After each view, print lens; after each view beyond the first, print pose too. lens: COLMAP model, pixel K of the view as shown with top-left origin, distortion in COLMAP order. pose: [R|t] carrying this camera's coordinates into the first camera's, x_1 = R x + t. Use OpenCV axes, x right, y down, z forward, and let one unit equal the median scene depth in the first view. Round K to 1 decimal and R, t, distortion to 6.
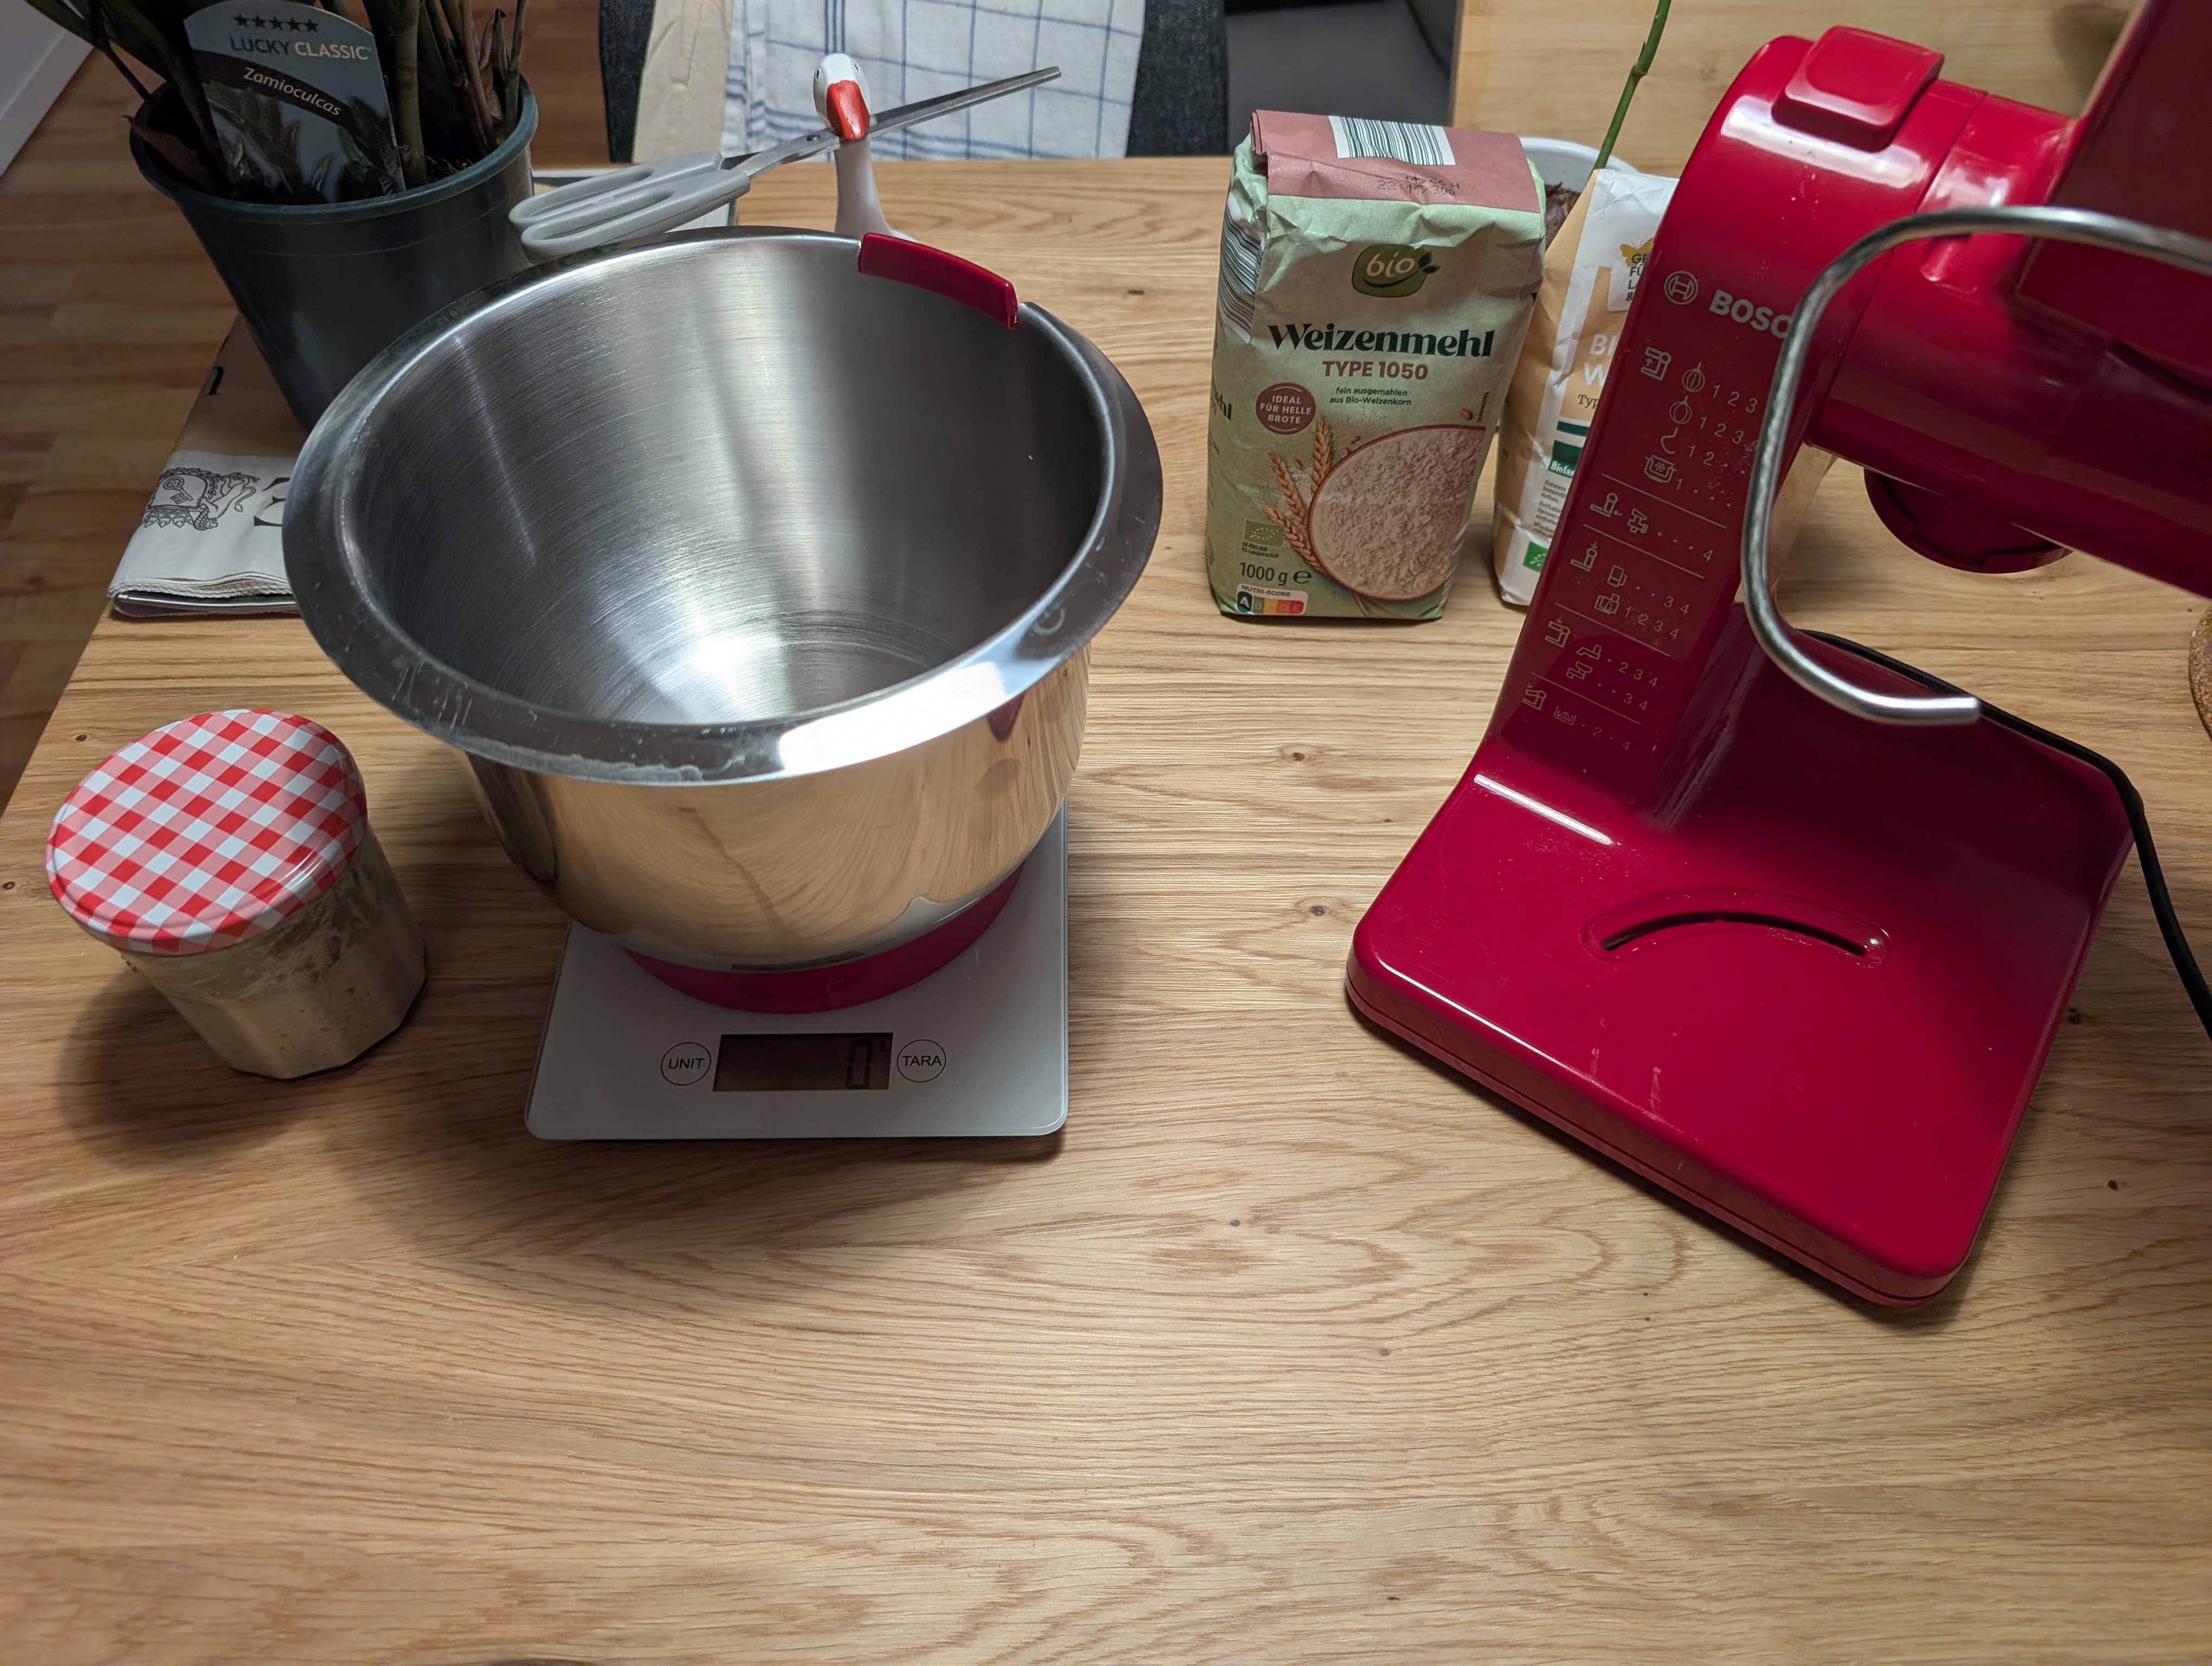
lens RADIAL K [[1635.1, 0, 1098.4], [0, 1635.1, 824.0], [0, 0, 1]] dist [-0.025128, 0.008677]
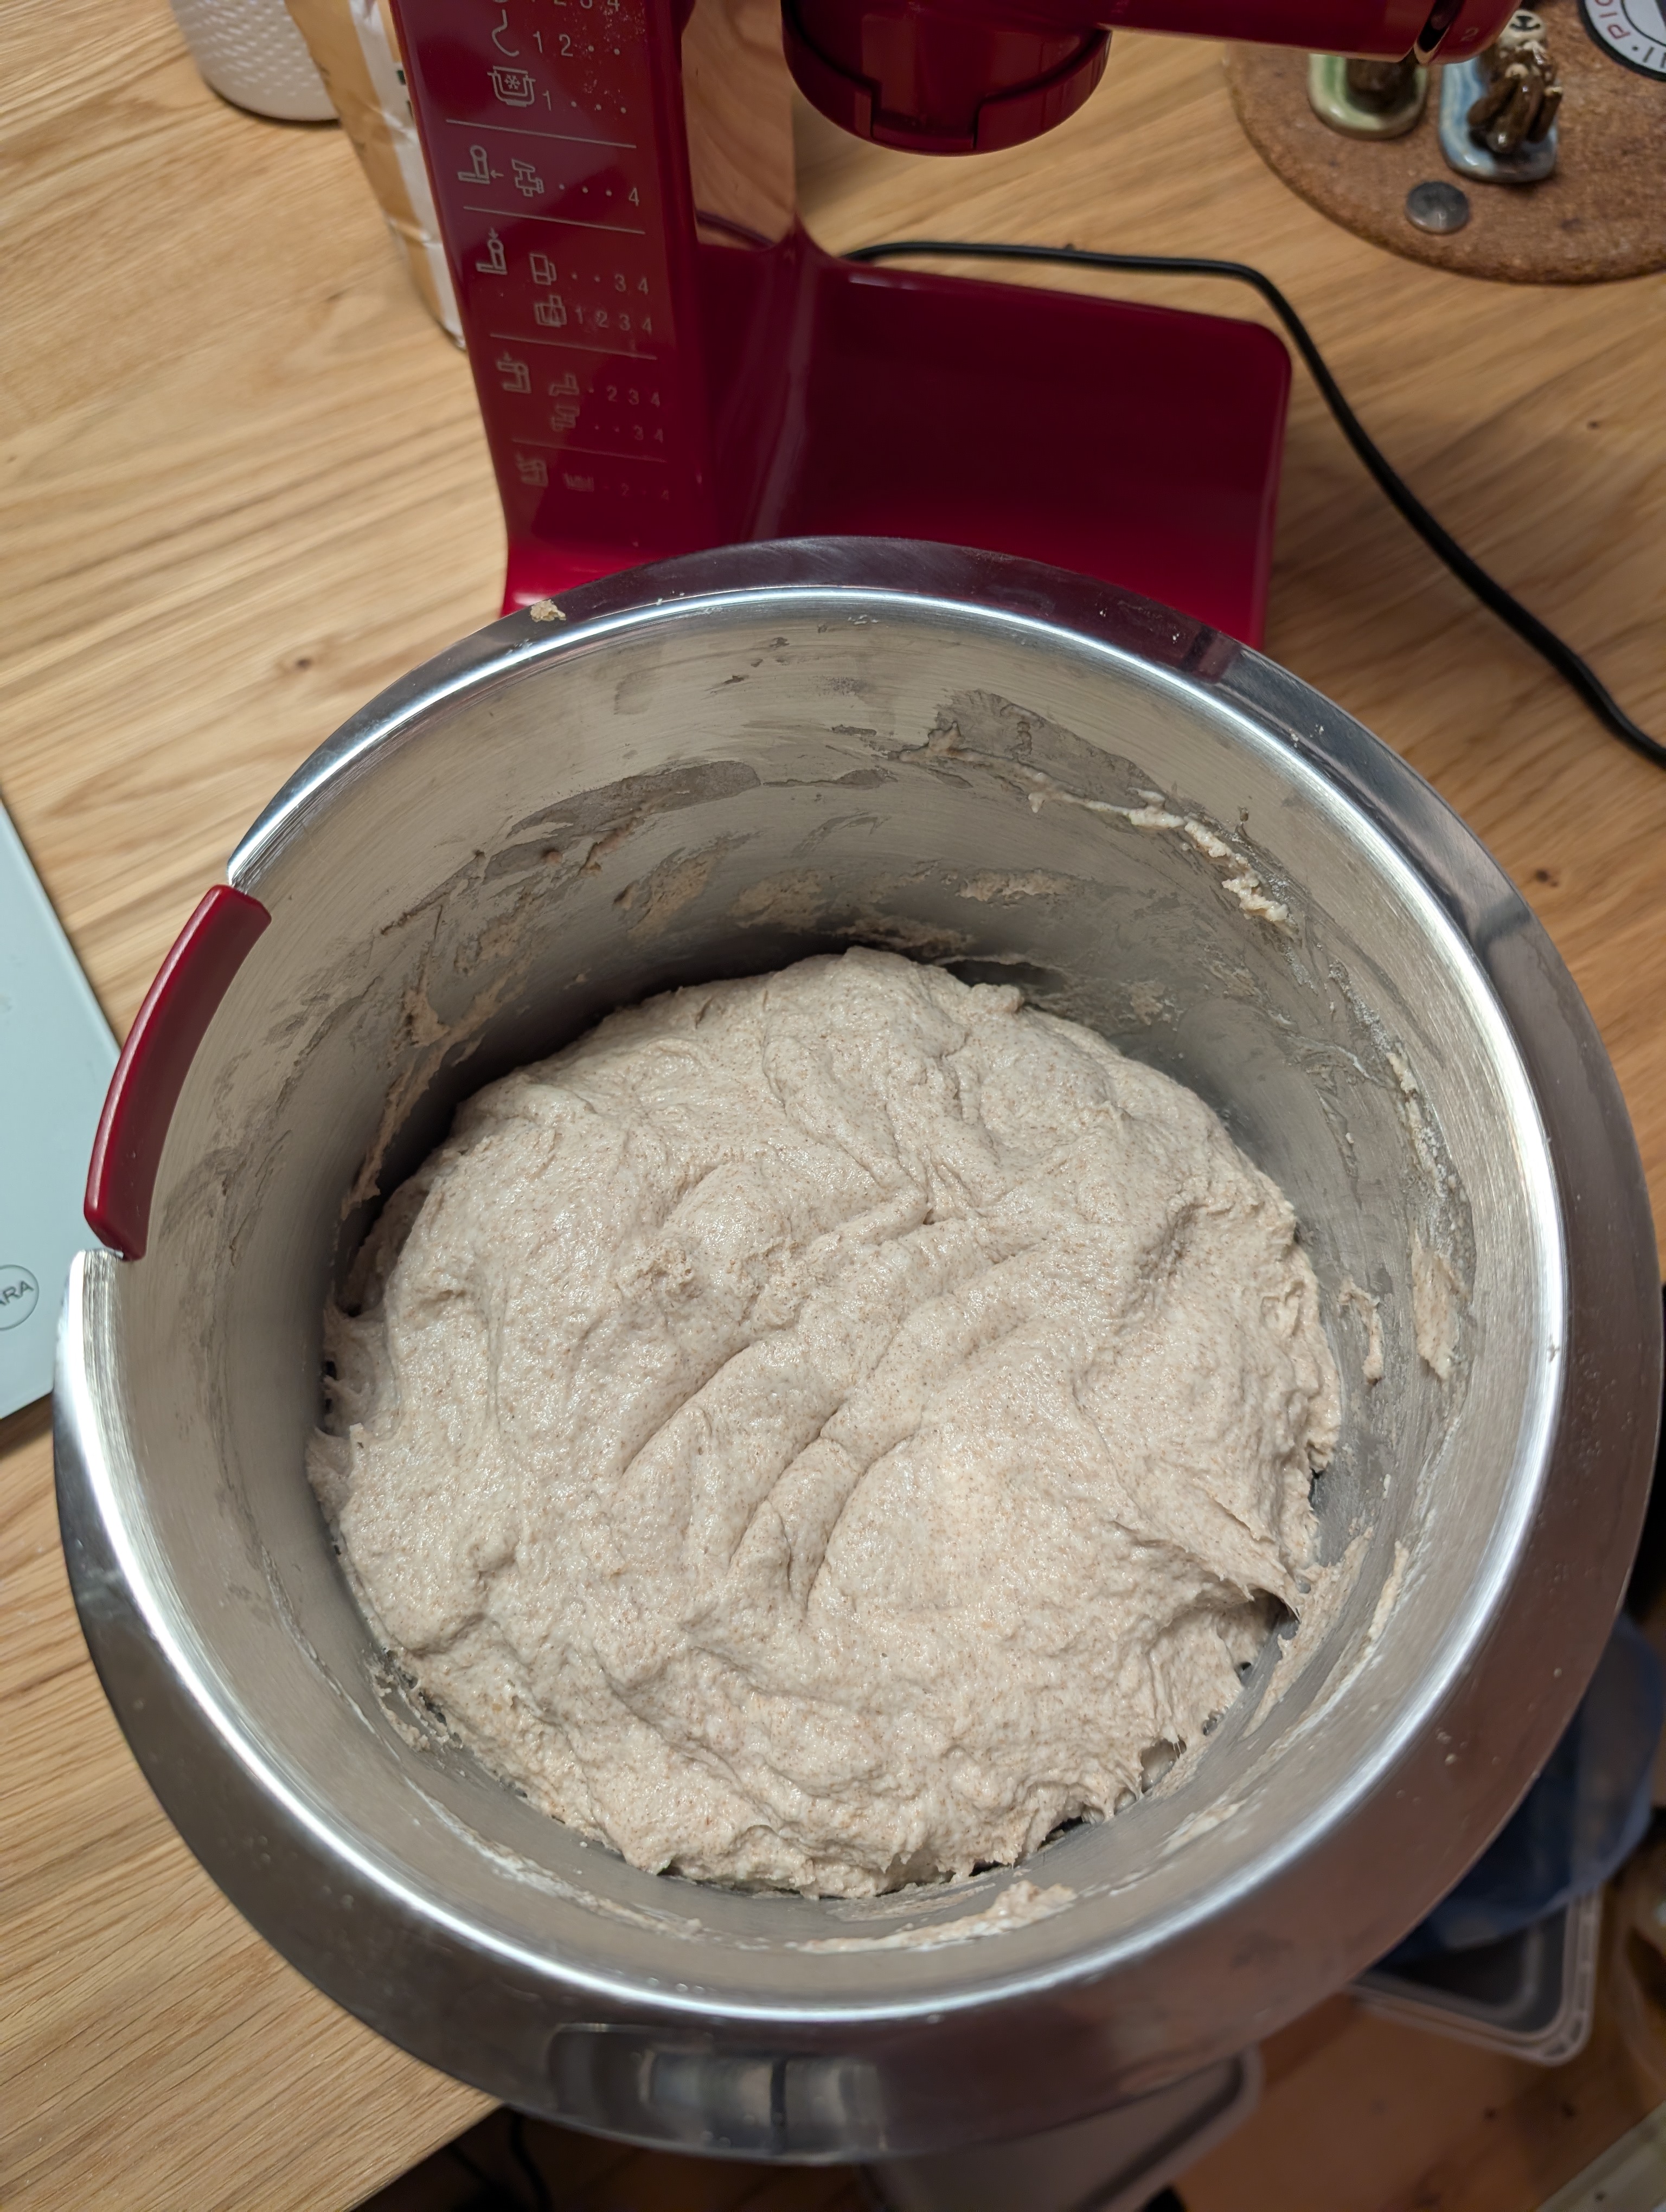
lens RADIAL K [[1635.1, 0, 857.4], [0, 1635.1, 1053.6], [0, 0, 1]] dist [-0.025128, 0.008677]
pose [[0.860478, -0.475014, 0.184226, 0.152785], [0.406171, 0.857861, 0.314802, -0.025152], [-0.307575, -0.196053, 0.931107, 0.236616]]
